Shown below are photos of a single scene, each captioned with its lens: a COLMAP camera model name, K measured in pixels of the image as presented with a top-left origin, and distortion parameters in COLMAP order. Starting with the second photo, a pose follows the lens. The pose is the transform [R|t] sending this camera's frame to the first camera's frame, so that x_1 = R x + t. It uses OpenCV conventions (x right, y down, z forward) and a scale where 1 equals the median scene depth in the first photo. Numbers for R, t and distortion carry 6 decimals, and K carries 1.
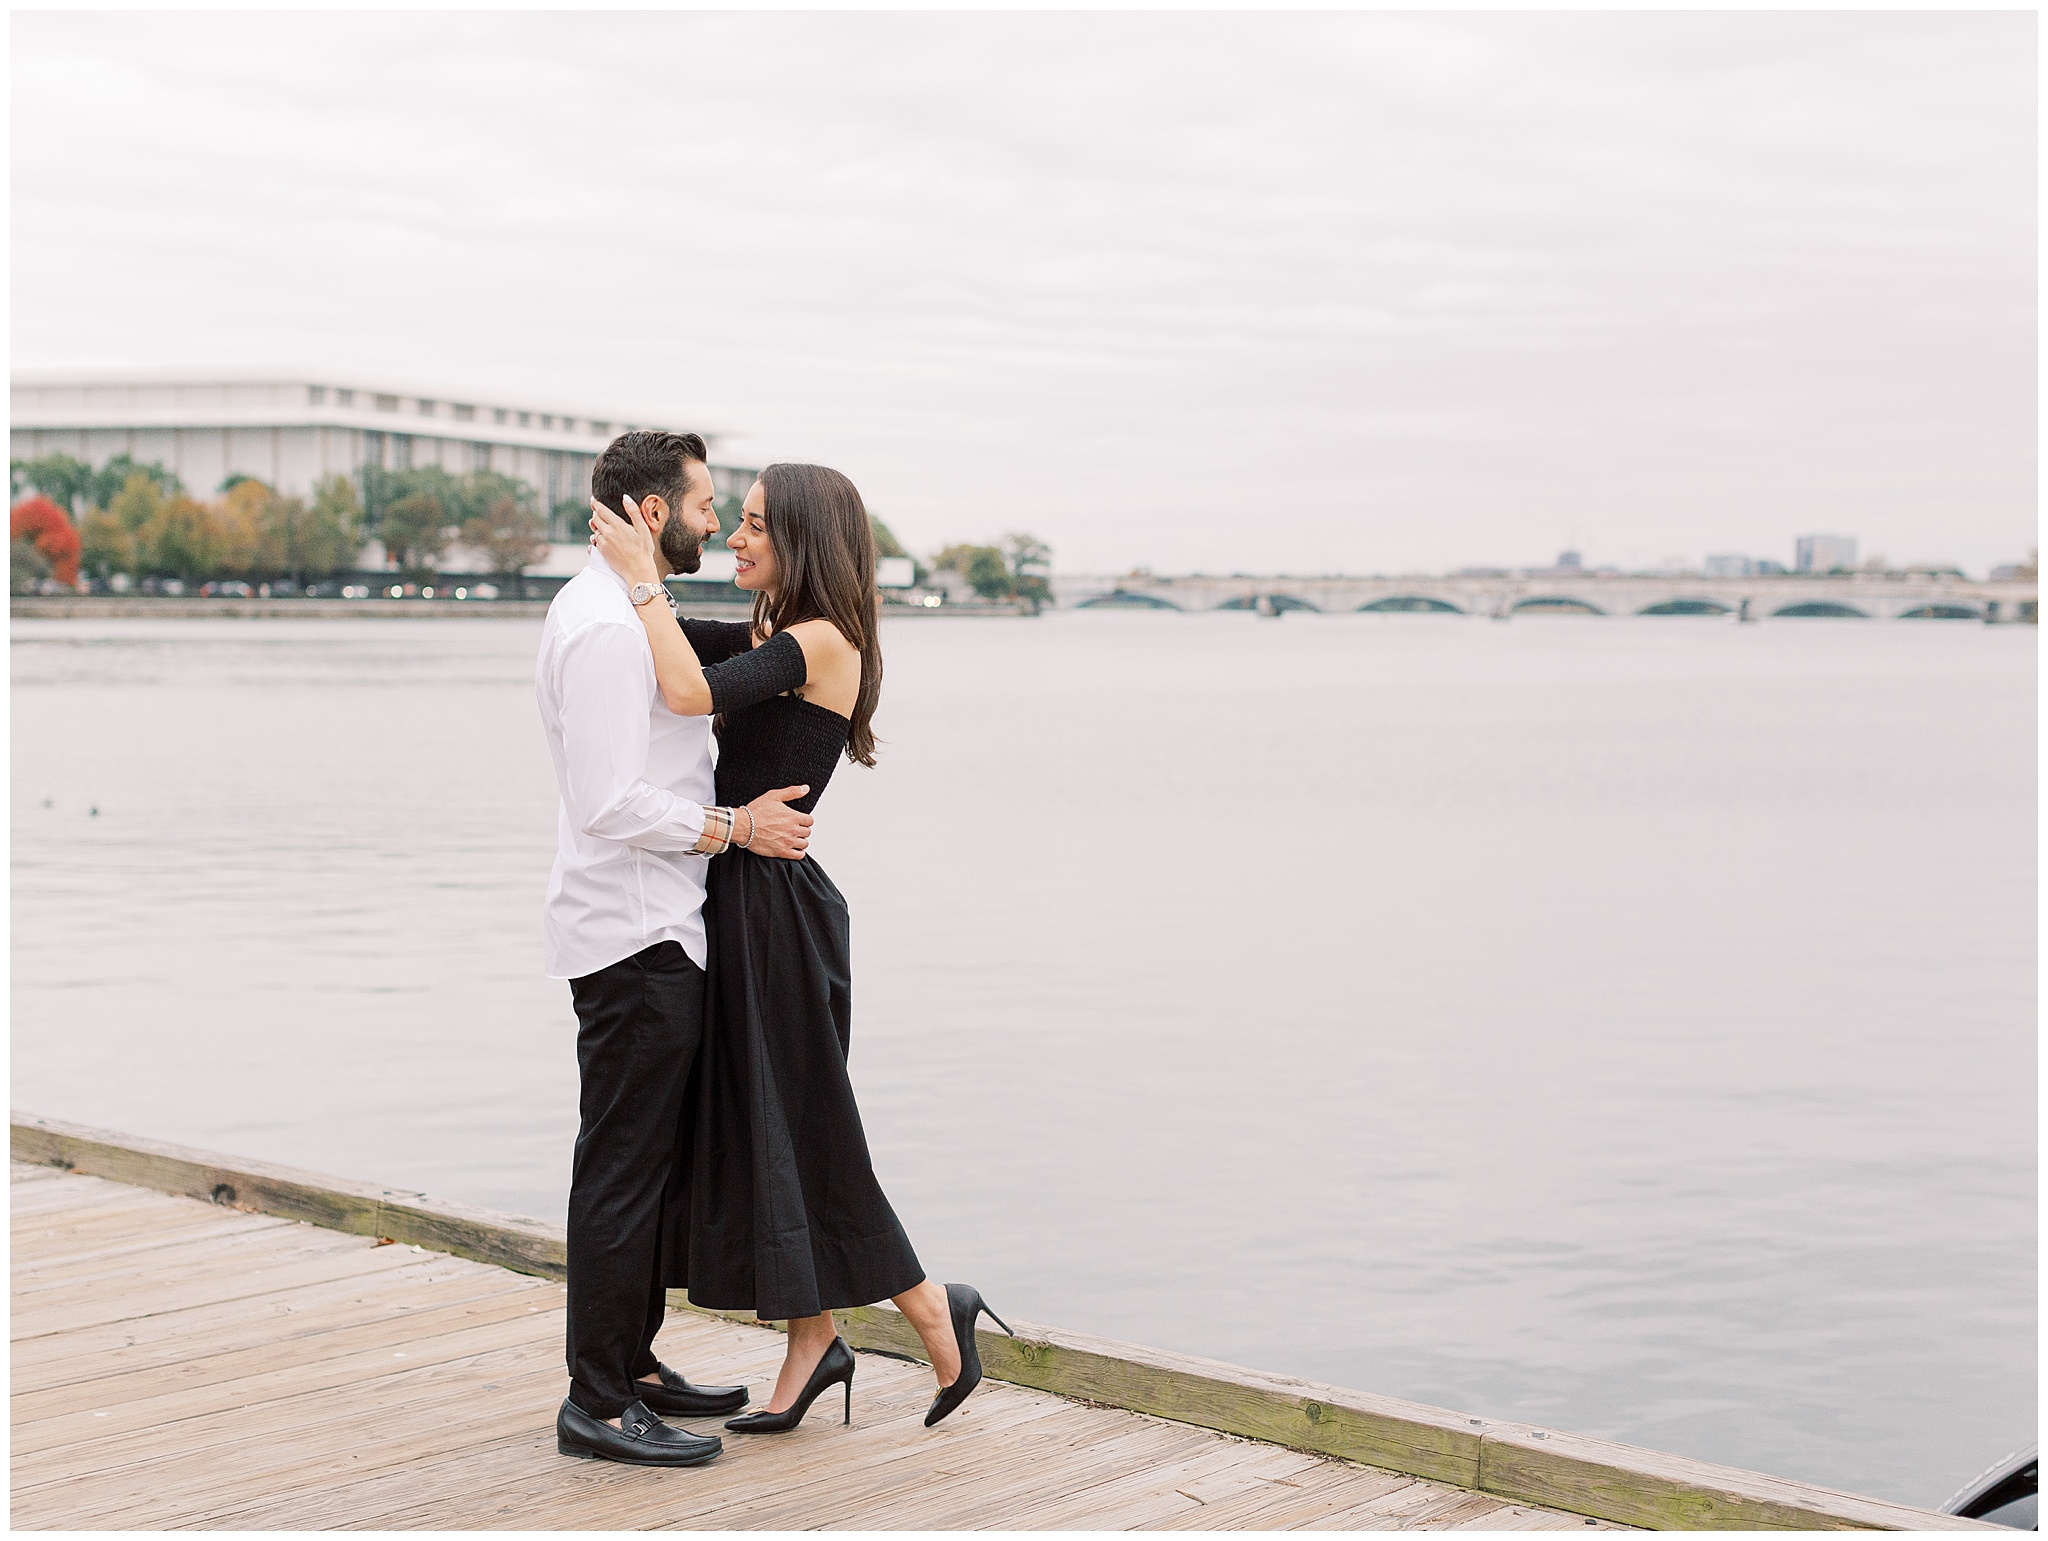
lens RADIAL K [[3488.9, 0, 1024.0], [0, 3488.9, 770.5], [0, 0, 1]] dist [1.633031, -11.450547]
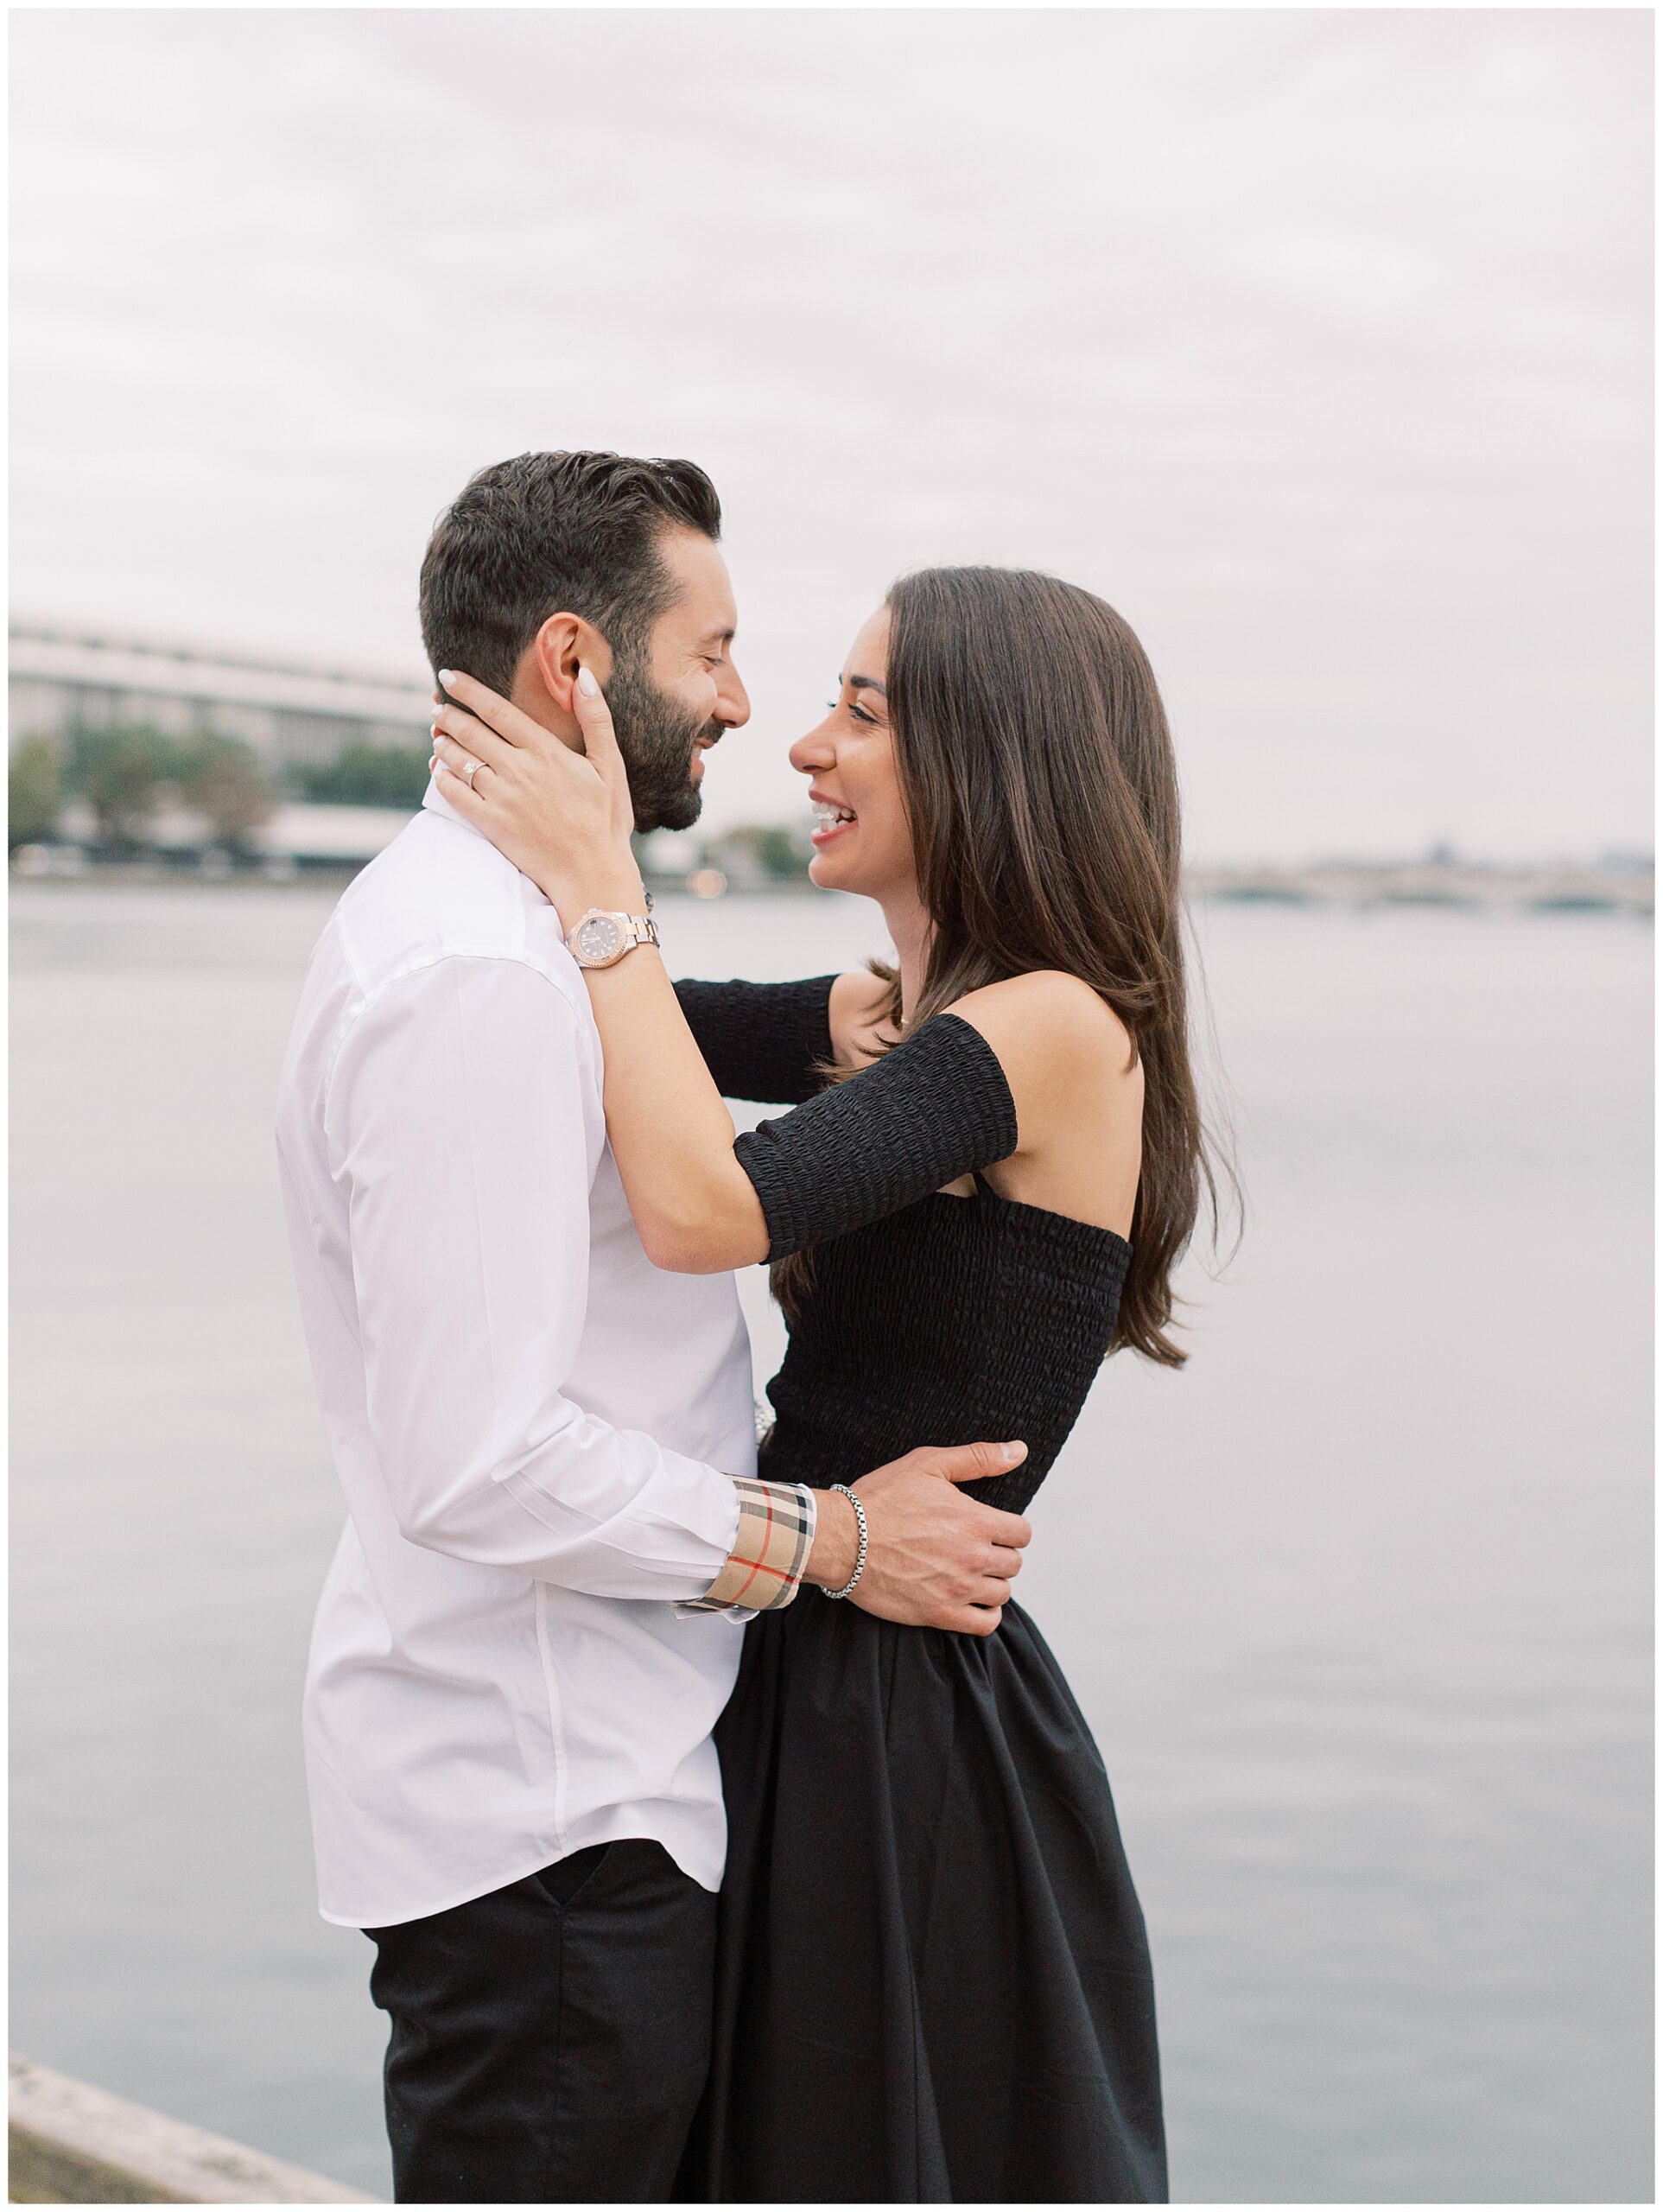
lens RADIAL K [[3767.9, 0, 831.5], [0, 3767.9, 1106.0], [0, 0, 1]] dist [1.633031, -11.450547]
pose [[0.999823, 0.002640, 0.018653, -0.086869], [-0.004006, 0.997279, 0.073608, -0.057384], [-0.018408, -0.073669, 0.997113, 0.597465]]
